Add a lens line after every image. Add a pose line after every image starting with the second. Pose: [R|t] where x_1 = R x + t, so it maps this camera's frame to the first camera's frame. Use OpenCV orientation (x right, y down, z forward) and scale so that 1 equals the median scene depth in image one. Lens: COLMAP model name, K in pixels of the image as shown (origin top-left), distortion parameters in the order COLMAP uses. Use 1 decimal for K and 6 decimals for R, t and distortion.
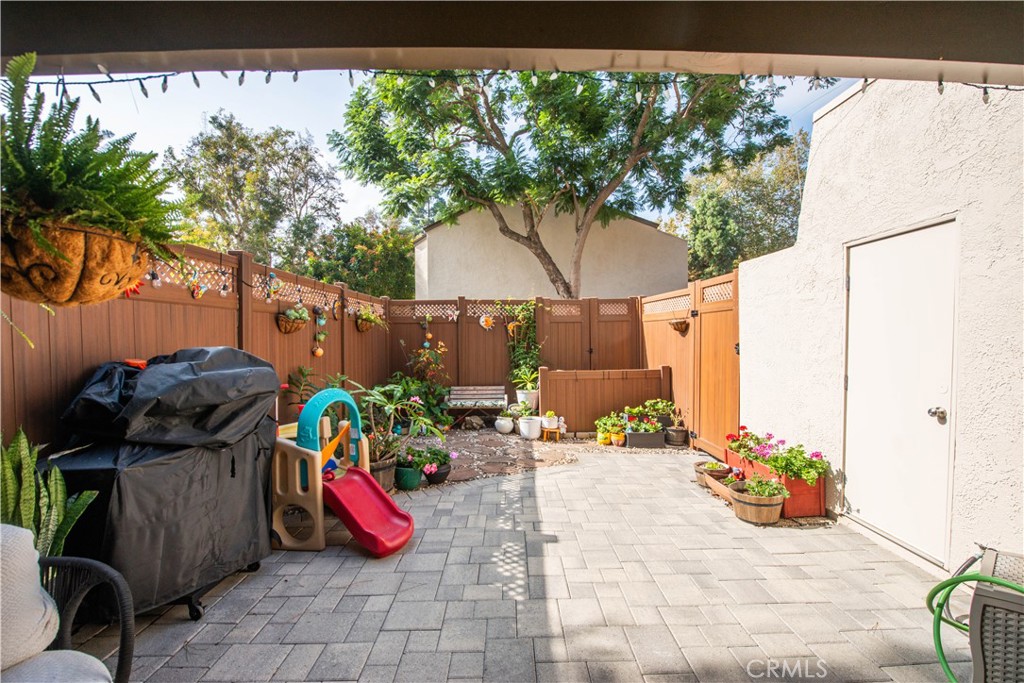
lens RADIAL K [[413.1, 0, 512.9], [0, 413.1, 342.4], [0, 0, 1]] dist [-0.018993, -0.001233]
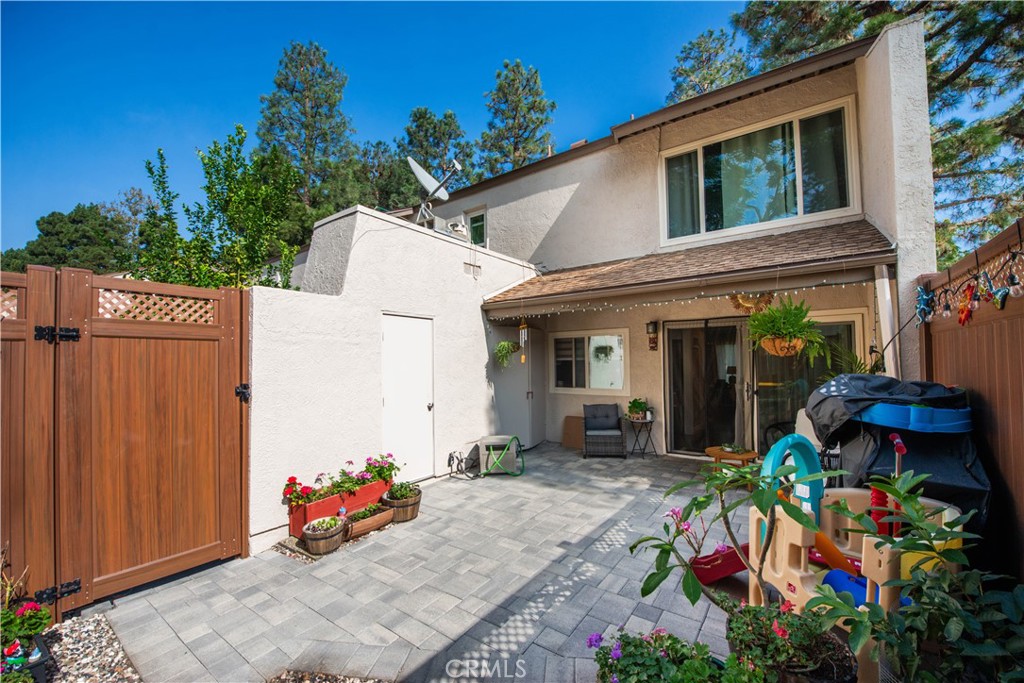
lens RADIAL K [[413.1, 0, 513.0], [0, 413.1, 350.8], [0, 0, 1]] dist [-0.018993, -0.001233]
pose [[-0.807133, 0.042659, 0.588826, -0.193979], [0.035368, 0.999089, -0.023901, -0.015601], [-0.589309, 0.001535, -0.807906, 0.797396]]
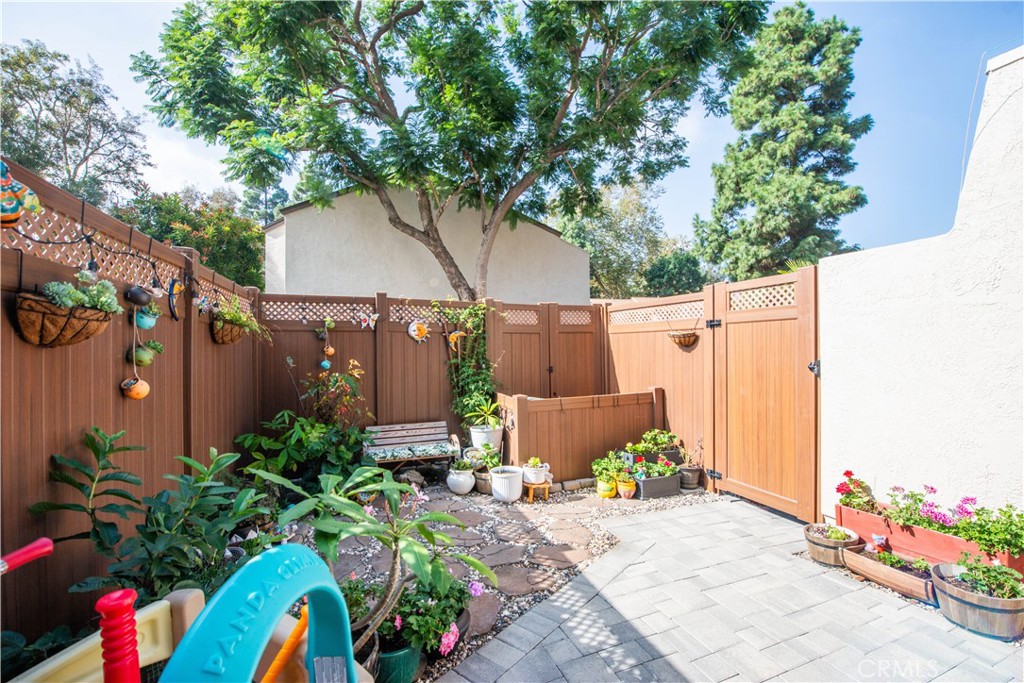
lens RADIAL K [[413.1, 0, 513.4], [0, 413.1, 346.0], [0, 0, 1]] dist [-0.018993, -0.001233]
pose [[0.936358, 0.004023, 0.351025, -0.157781], [0.004420, 0.999720, -0.023246, -0.006863], [-0.351020, 0.023318, 0.936078, 0.286133]]
